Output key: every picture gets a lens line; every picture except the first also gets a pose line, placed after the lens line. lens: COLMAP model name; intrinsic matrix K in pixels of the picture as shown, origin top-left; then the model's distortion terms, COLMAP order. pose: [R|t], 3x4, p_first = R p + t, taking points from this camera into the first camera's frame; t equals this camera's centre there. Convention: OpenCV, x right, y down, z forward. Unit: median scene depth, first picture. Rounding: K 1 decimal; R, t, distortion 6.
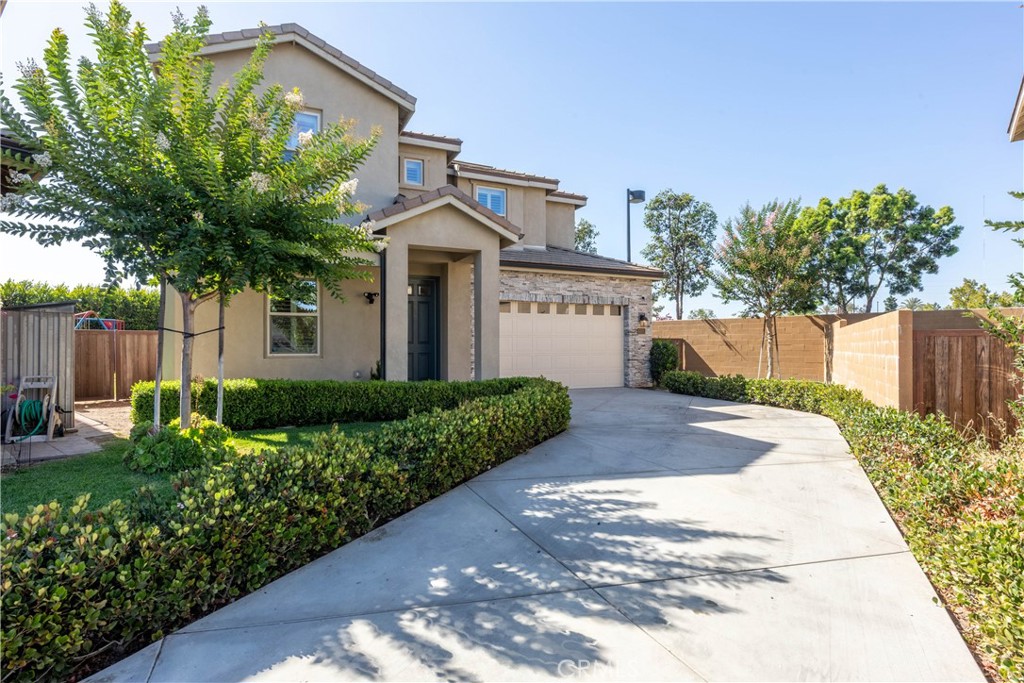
lens RADIAL K [[529.7, 0, 511.7], [0, 529.7, 344.2], [0, 0, 1]] dist [-0.000003, -0.000001]
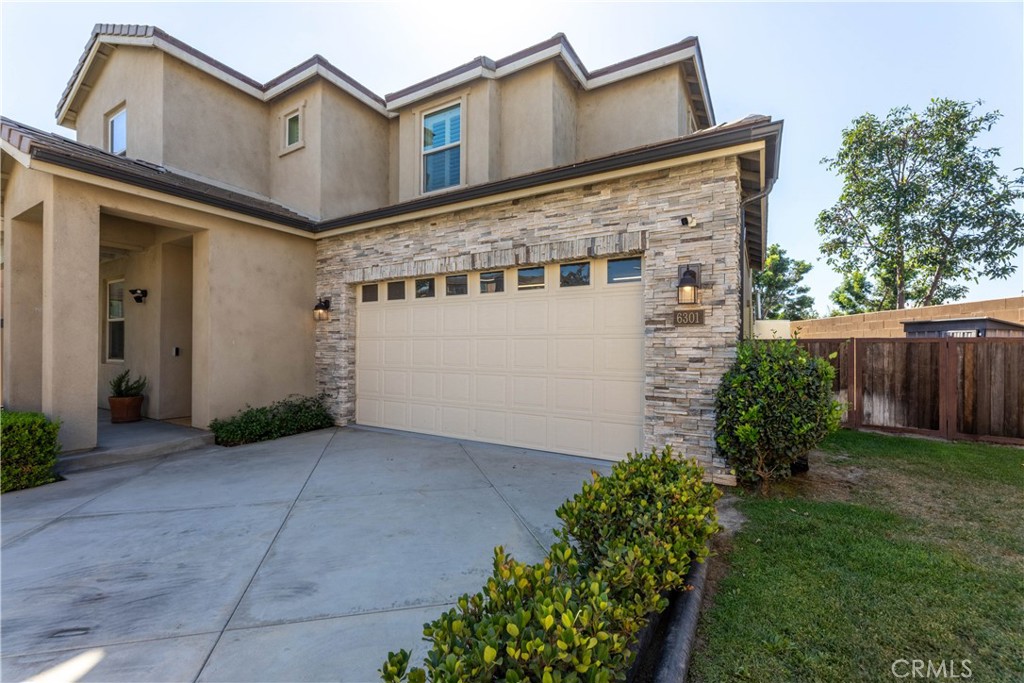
lens RADIAL K [[419.5, 0, 512.4], [0, 419.5, 339.7], [0, 0, 1]] dist [0.002857, 0.000163]
pose [[0.543145, 0.000323, -0.839639, 0.427616], [0.005363, 0.999978, 0.003853, -0.012610], [0.839622, -0.006596, 0.543131, 0.780390]]
